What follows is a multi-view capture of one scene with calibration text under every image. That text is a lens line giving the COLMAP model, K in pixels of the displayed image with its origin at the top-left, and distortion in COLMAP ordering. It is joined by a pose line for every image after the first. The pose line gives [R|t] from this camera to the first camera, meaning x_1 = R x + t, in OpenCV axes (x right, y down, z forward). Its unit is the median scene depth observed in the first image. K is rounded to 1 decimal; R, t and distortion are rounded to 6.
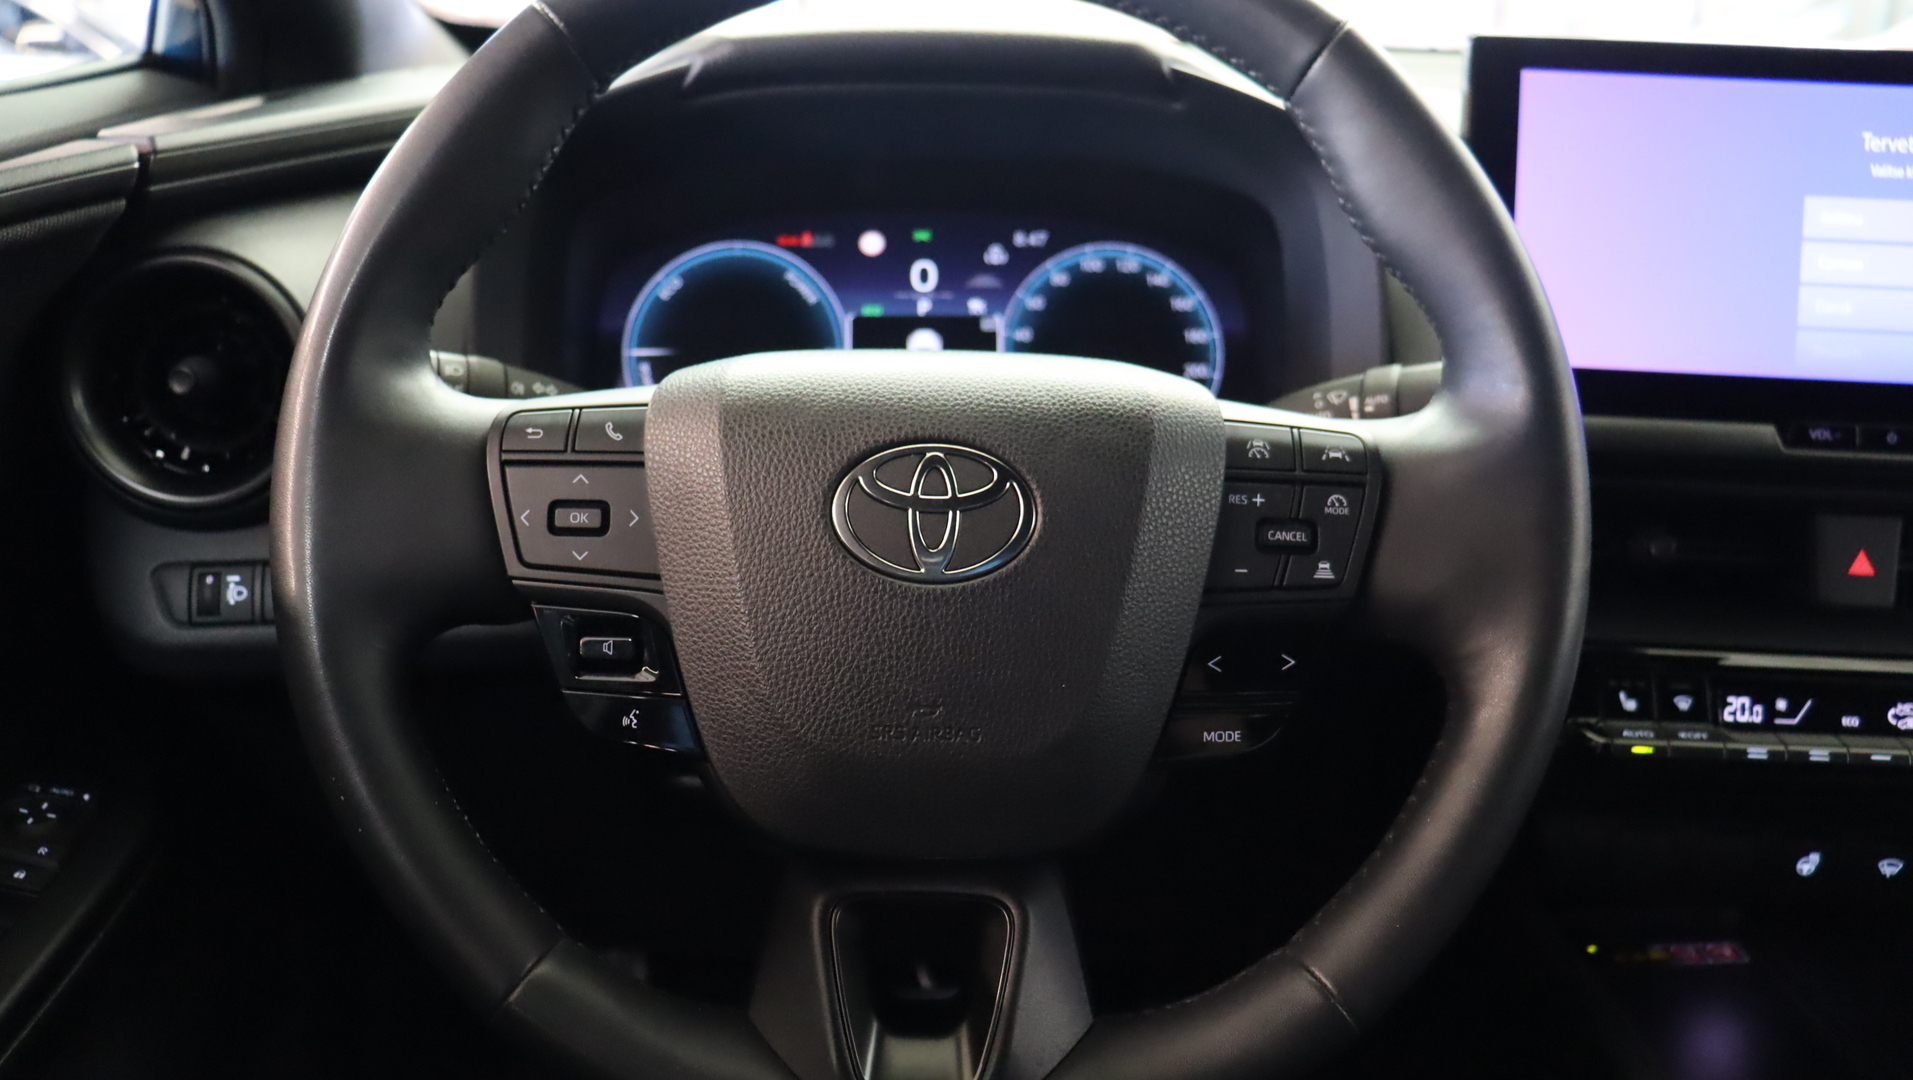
lens RADIAL K [[1596.8, 0, 953.7], [0, 1596.8, 509.2], [0, 0, 1]] dist [-0.186086, 0.156386]
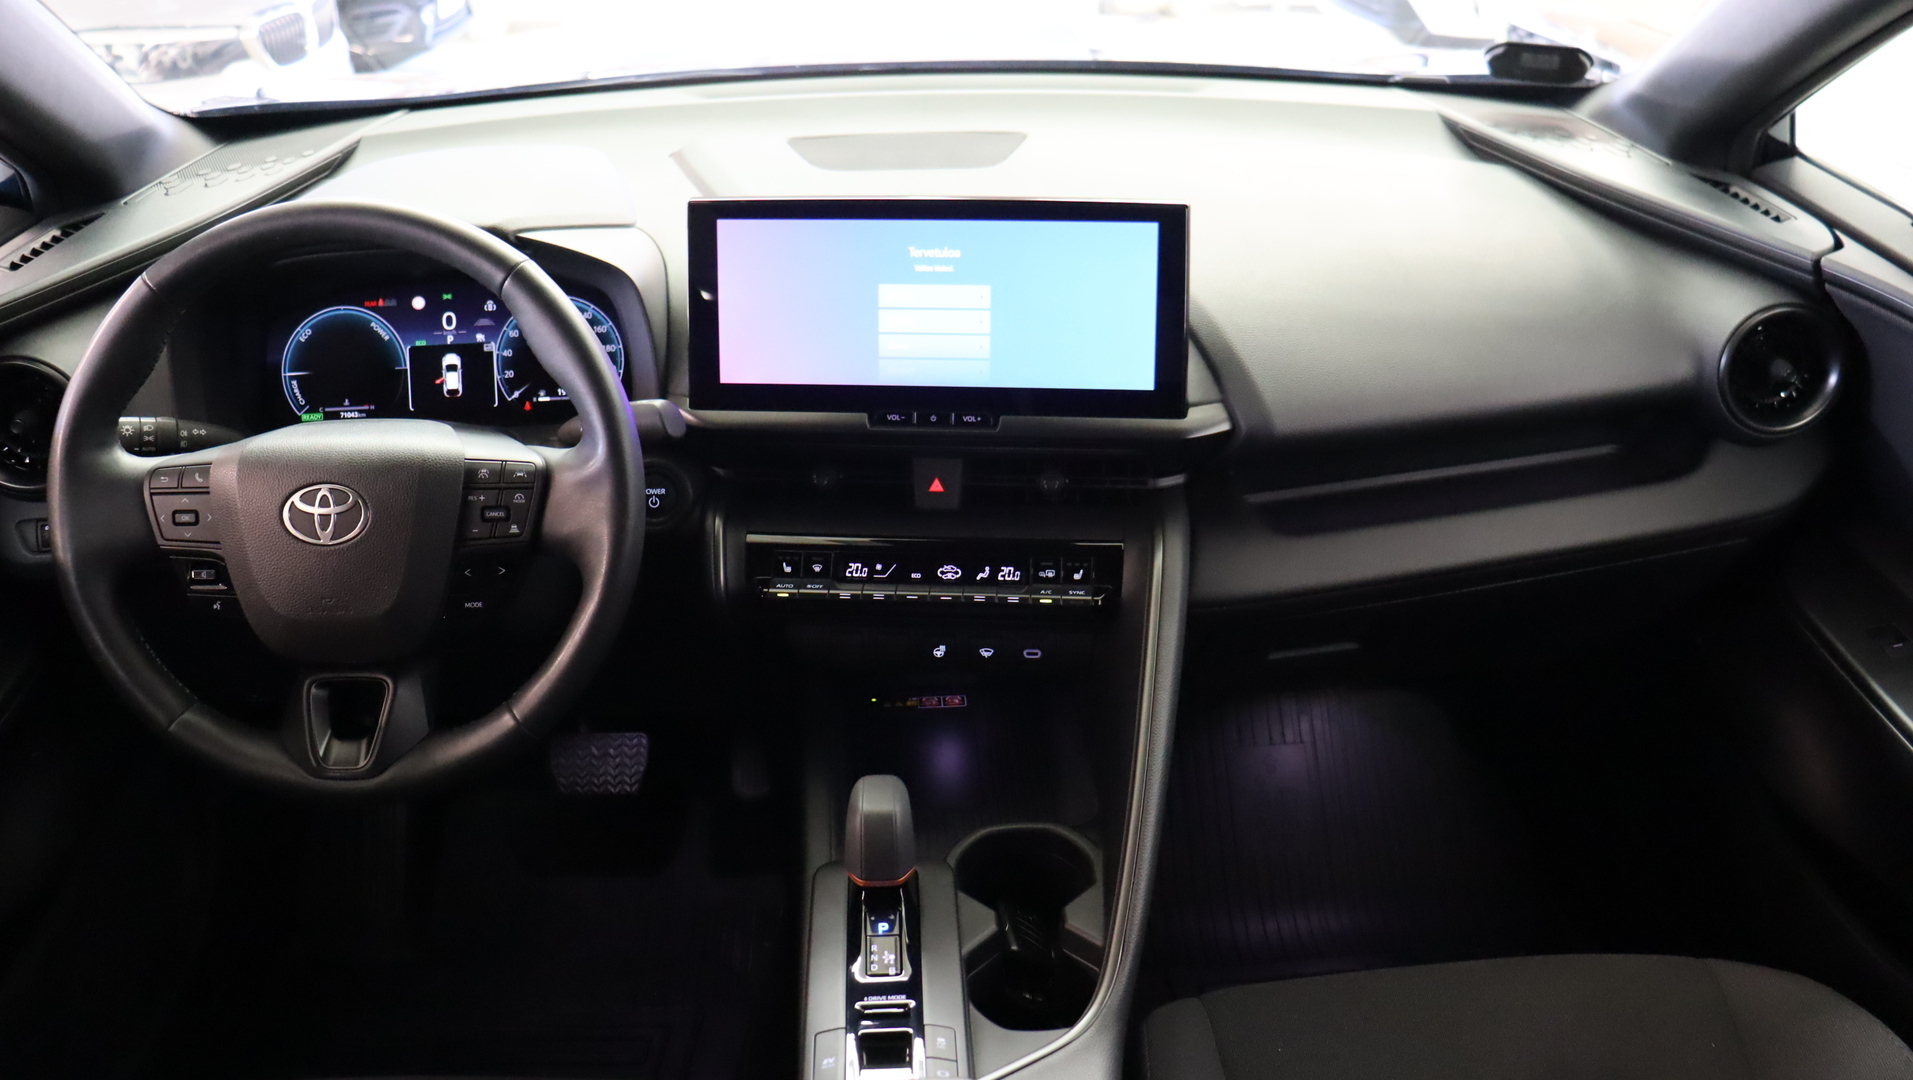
lens RADIAL K [[1596.8, 0, 953.7], [0, 1596.8, 509.2], [0, 0, 1]] dist [-0.186086, 0.156386]
pose [[0.999258, -0.037928, 0.006727, 0.620511], [0.036548, 0.988688, 0.145465, -0.211314], [-0.012168, -0.145111, 0.989341, -0.860124]]
